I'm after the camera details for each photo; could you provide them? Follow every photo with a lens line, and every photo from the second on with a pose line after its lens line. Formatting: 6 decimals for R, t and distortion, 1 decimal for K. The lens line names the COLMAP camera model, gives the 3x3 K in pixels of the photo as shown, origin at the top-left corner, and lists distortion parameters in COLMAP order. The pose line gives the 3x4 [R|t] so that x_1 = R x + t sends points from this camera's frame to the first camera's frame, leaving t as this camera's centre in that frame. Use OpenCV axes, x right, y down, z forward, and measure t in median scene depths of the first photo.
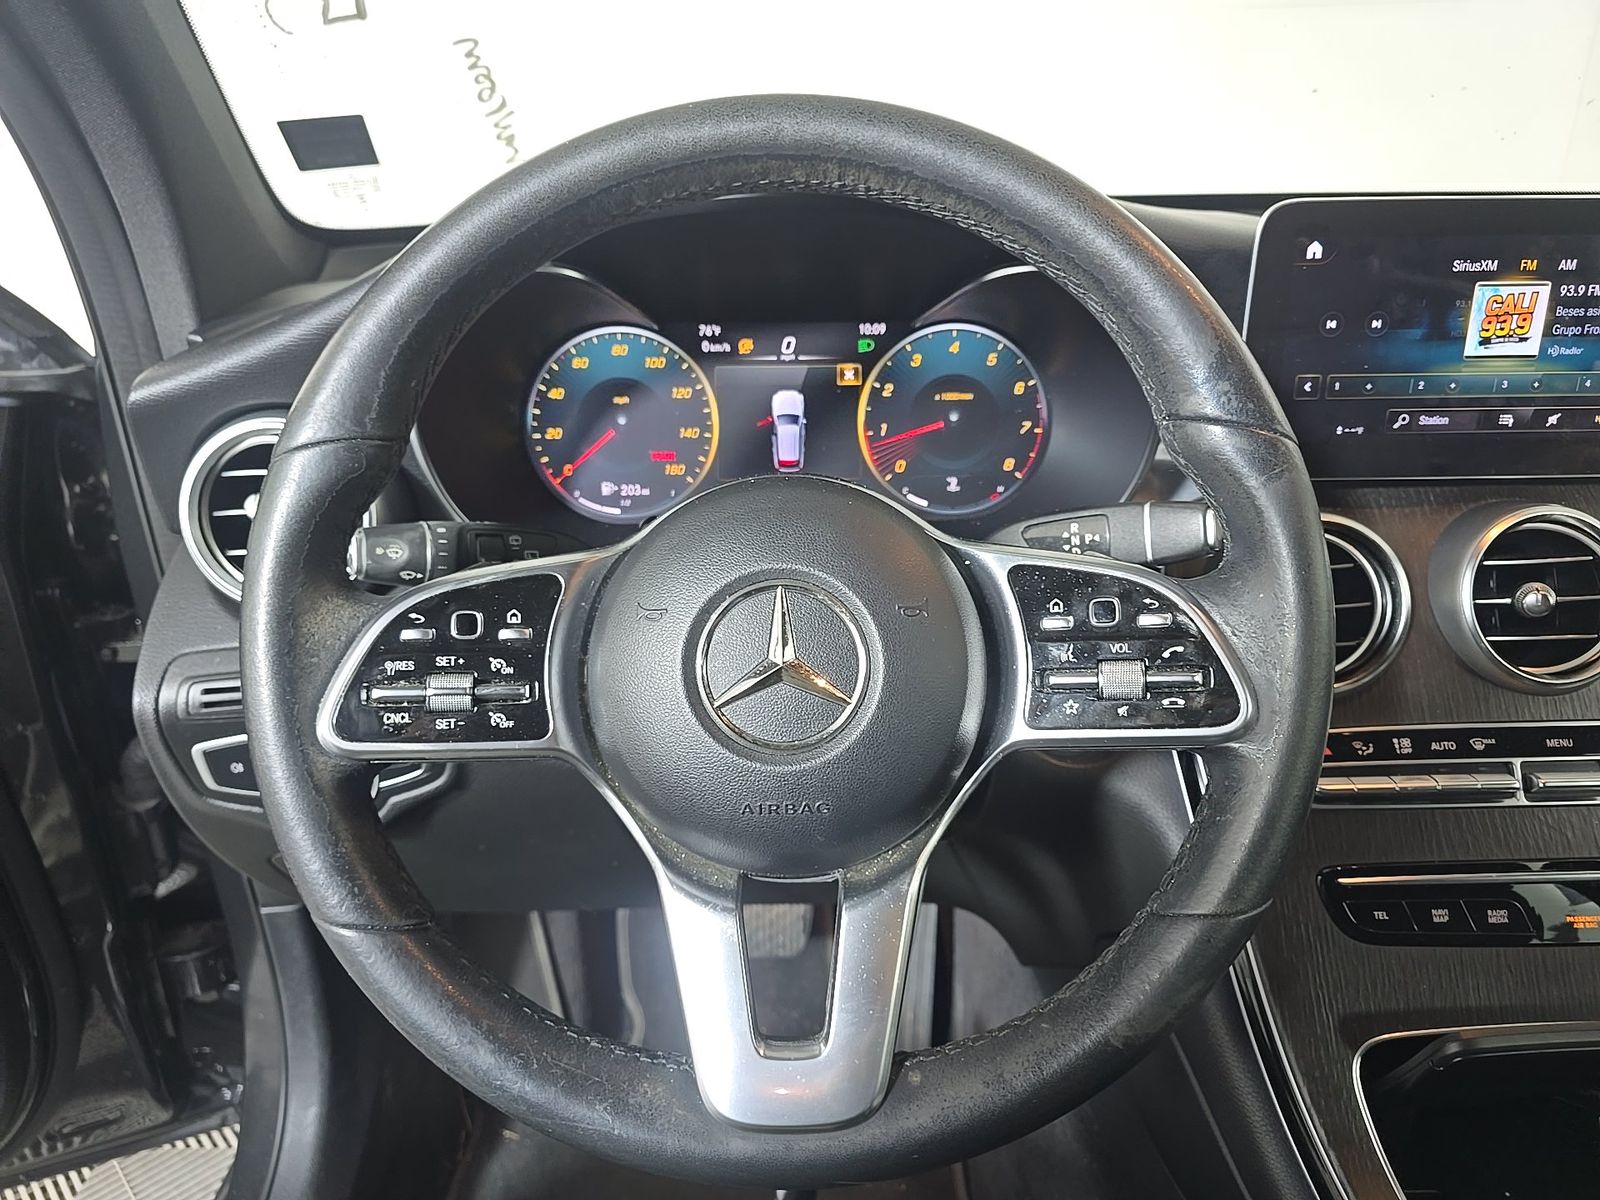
lens RADIAL K [[1067.4, 0, 790.3], [0, 1067.4, 598.0], [0, 0, 1]] dist [0.001143, -0.016097]
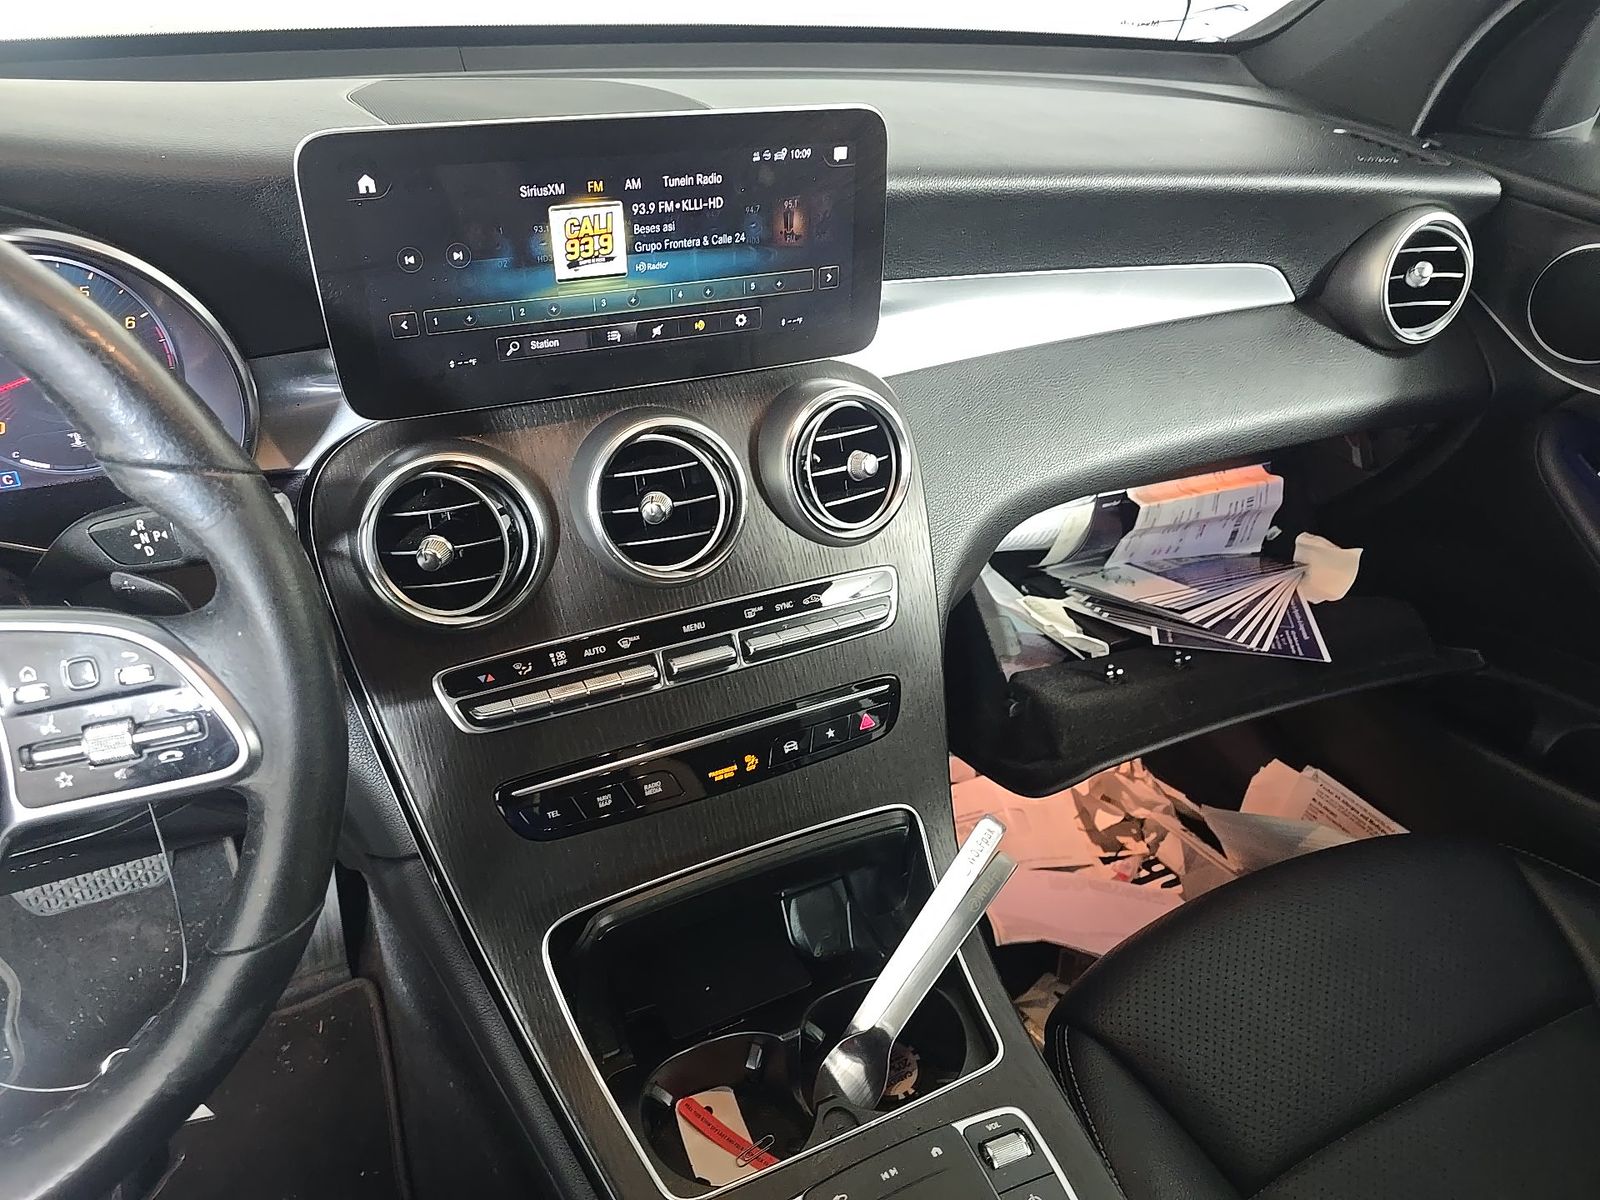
lens RADIAL K [[1067.4, 0, 799.5], [0, 1067.4, 604.0], [0, 0, 1]] dist [0.001143, -0.016097]
pose [[0.900803, -0.200269, 0.385287, 0.391633], [0.108283, 0.962864, 0.247322, -0.157834], [-0.420510, -0.181069, 0.889036, -0.057753]]
